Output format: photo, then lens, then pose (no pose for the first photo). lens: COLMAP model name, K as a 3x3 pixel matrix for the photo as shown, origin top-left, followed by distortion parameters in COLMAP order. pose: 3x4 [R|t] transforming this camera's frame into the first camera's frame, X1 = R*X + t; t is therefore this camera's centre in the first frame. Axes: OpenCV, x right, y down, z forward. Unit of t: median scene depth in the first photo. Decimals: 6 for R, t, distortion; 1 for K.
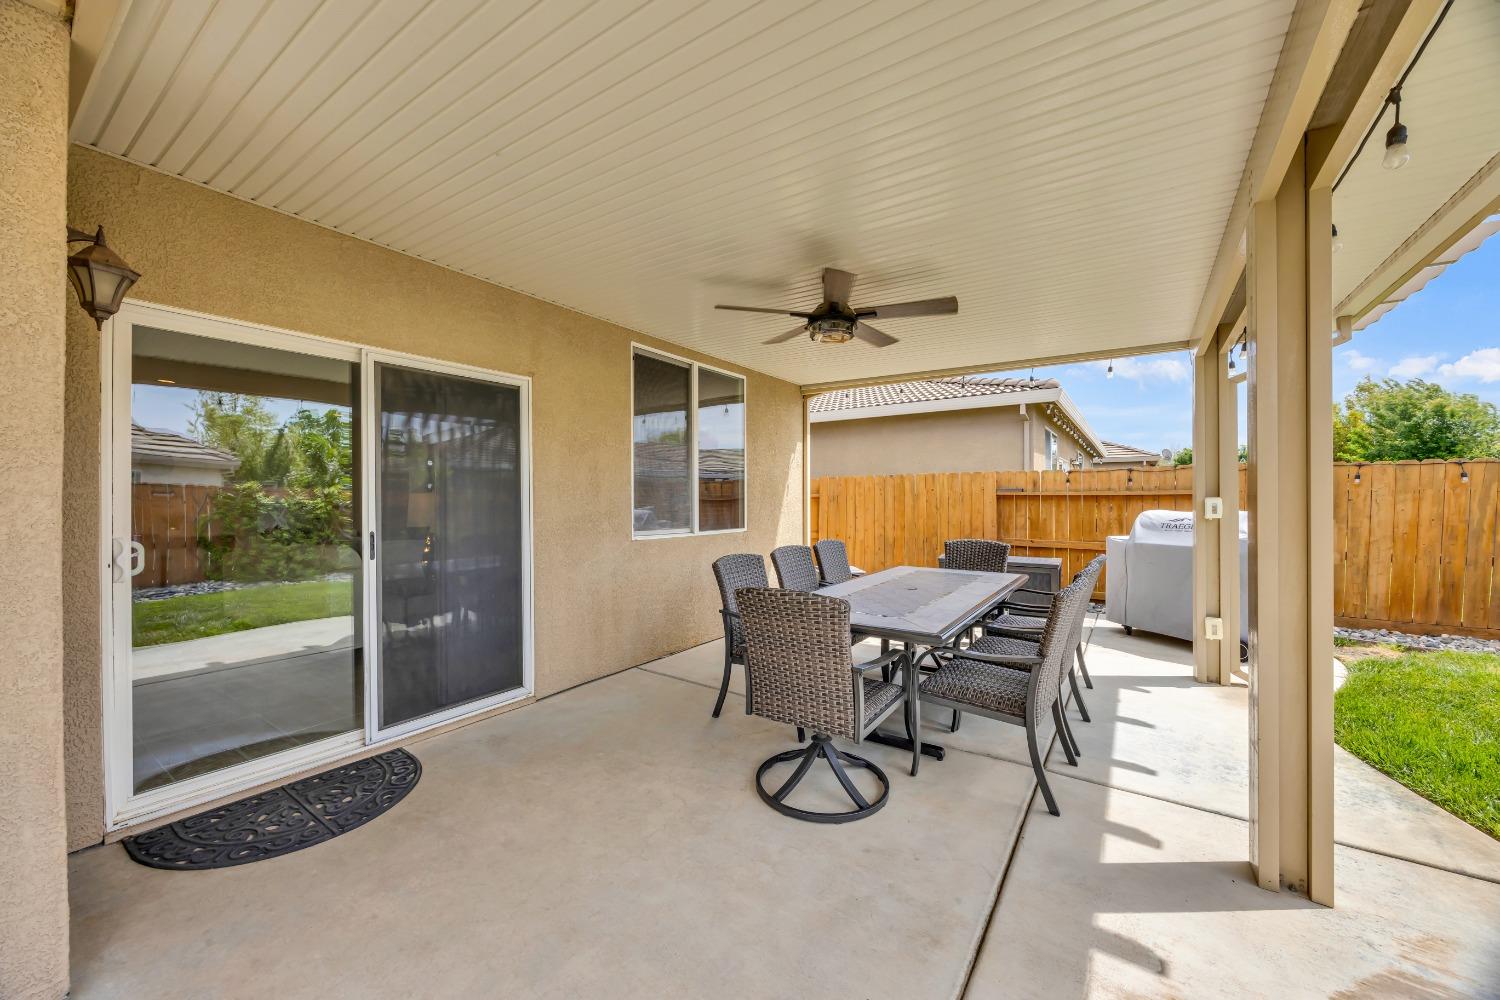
lens RADIAL K [[567.9, 0, 750.0], [0, 567.9, 500.0], [0, 0, 1]] dist [0.000349, 0.000103]
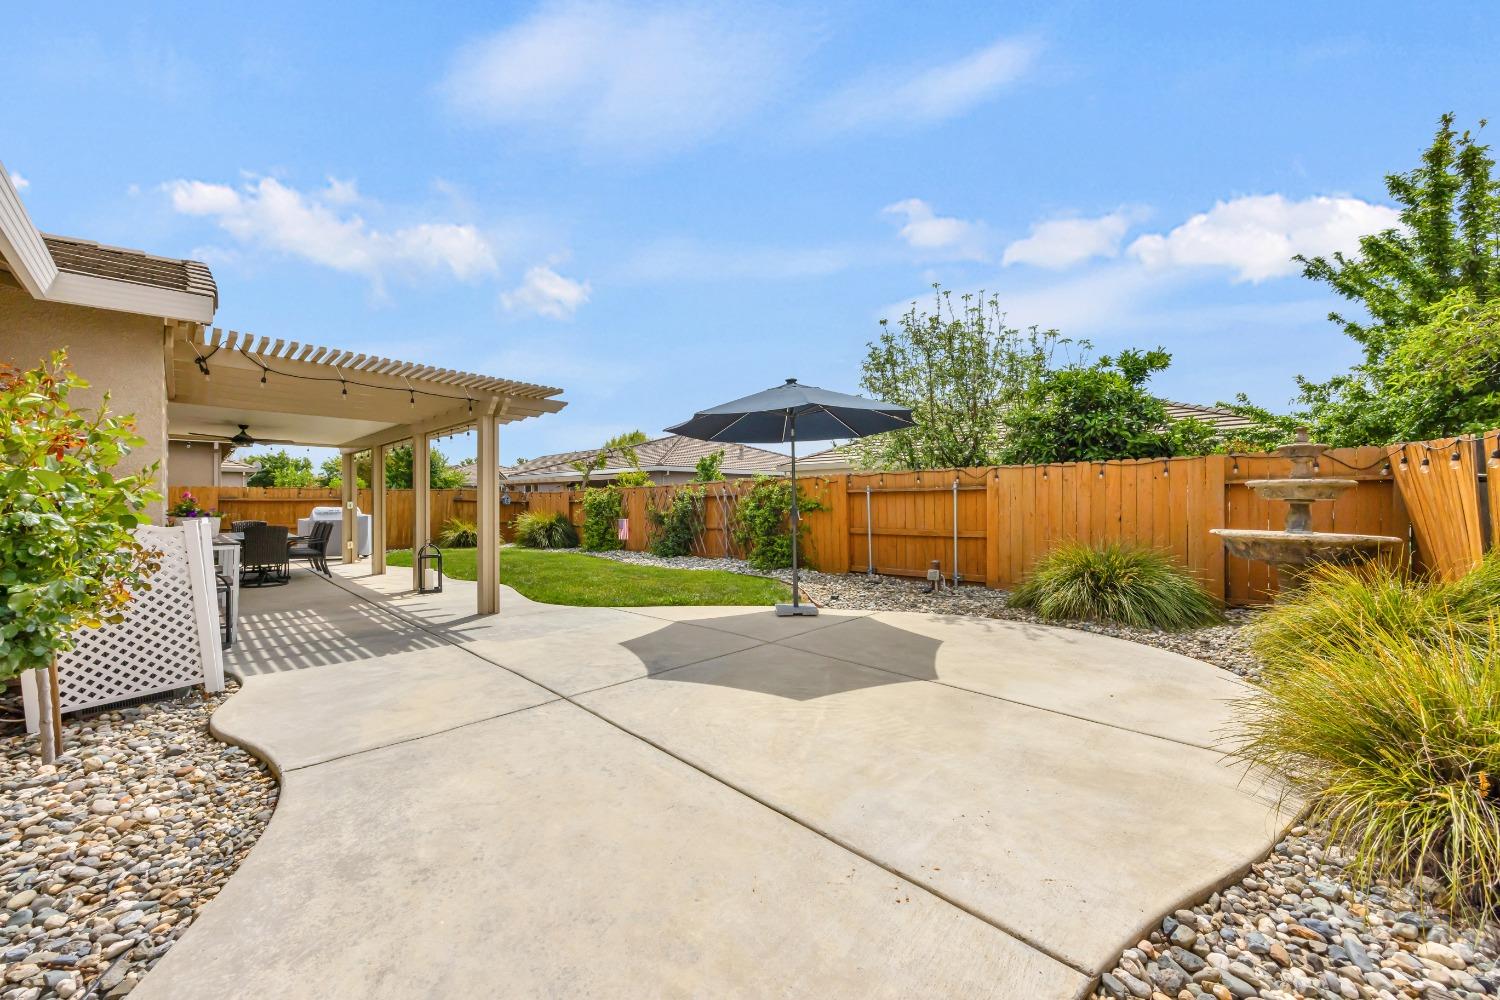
lens RADIAL K [[567.9, 0, 750.0], [0, 567.9, 500.0], [0, 0, 1]] dist [0.000349, 0.000103]
pose [[0.170212, -0.002155, 0.985405, -1.122187], [0.005075, 0.999986, 0.001311, -0.005520], [-0.985394, 0.004778, 0.170220, -1.002962]]
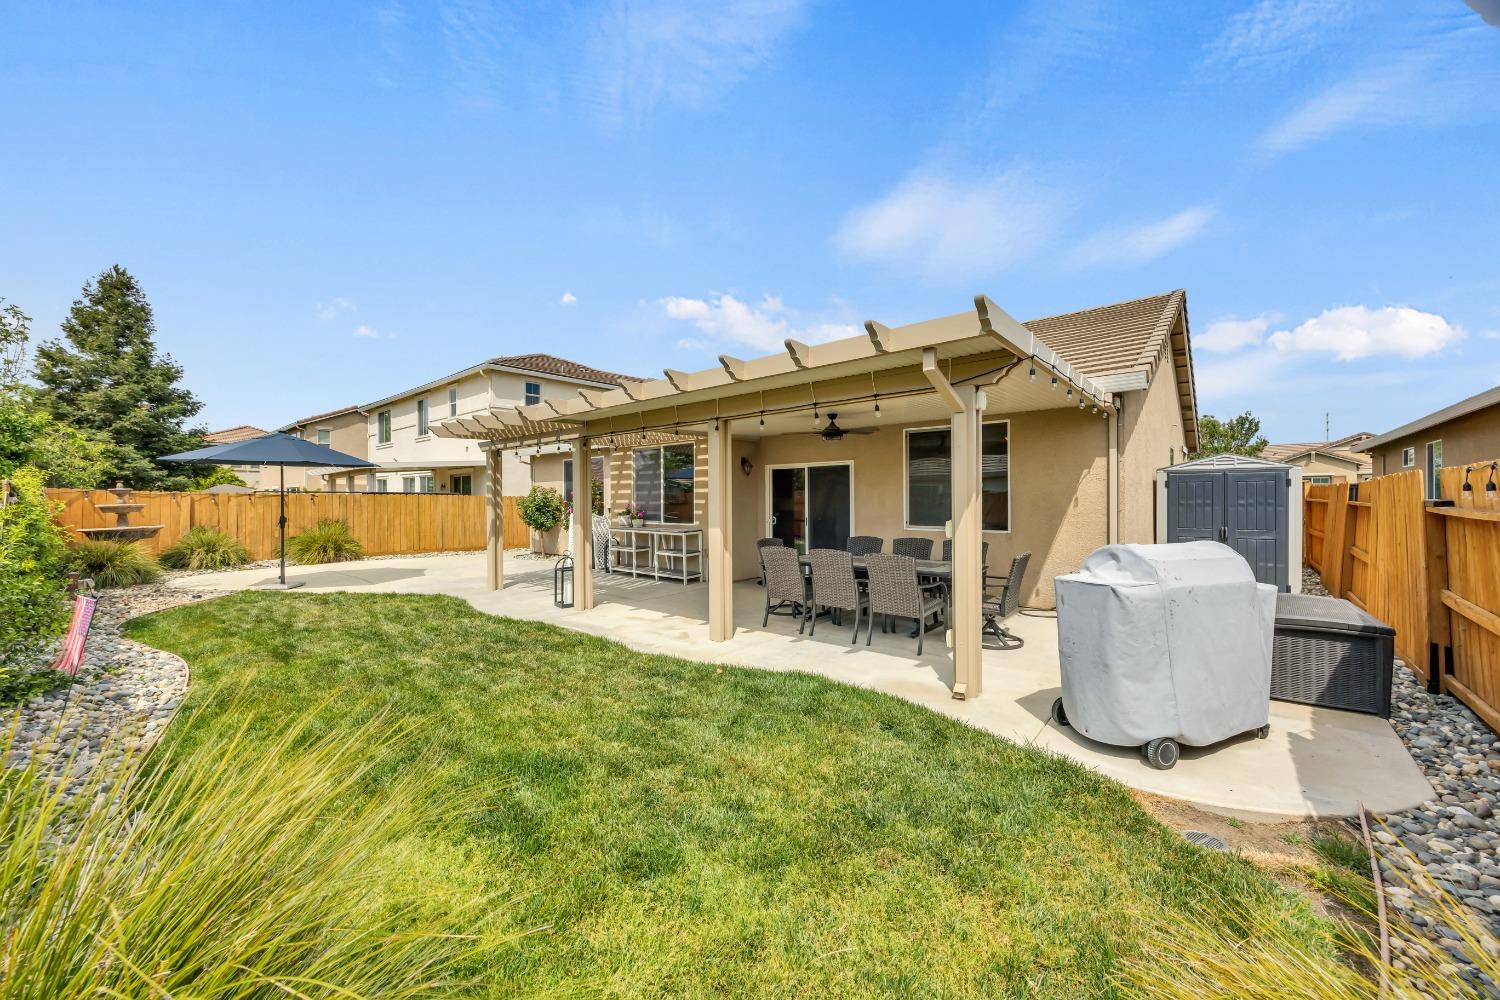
lens RADIAL K [[567.9, 0, 750.0], [0, 567.9, 500.0], [0, 0, 1]] dist [0.000349, 0.000103]
pose [[-0.109822, 0.005591, -0.993936, 1.206257], [0.002077, 0.999983, 0.005395, -0.028794], [0.993949, -0.001472, -0.109832, 0.456300]]
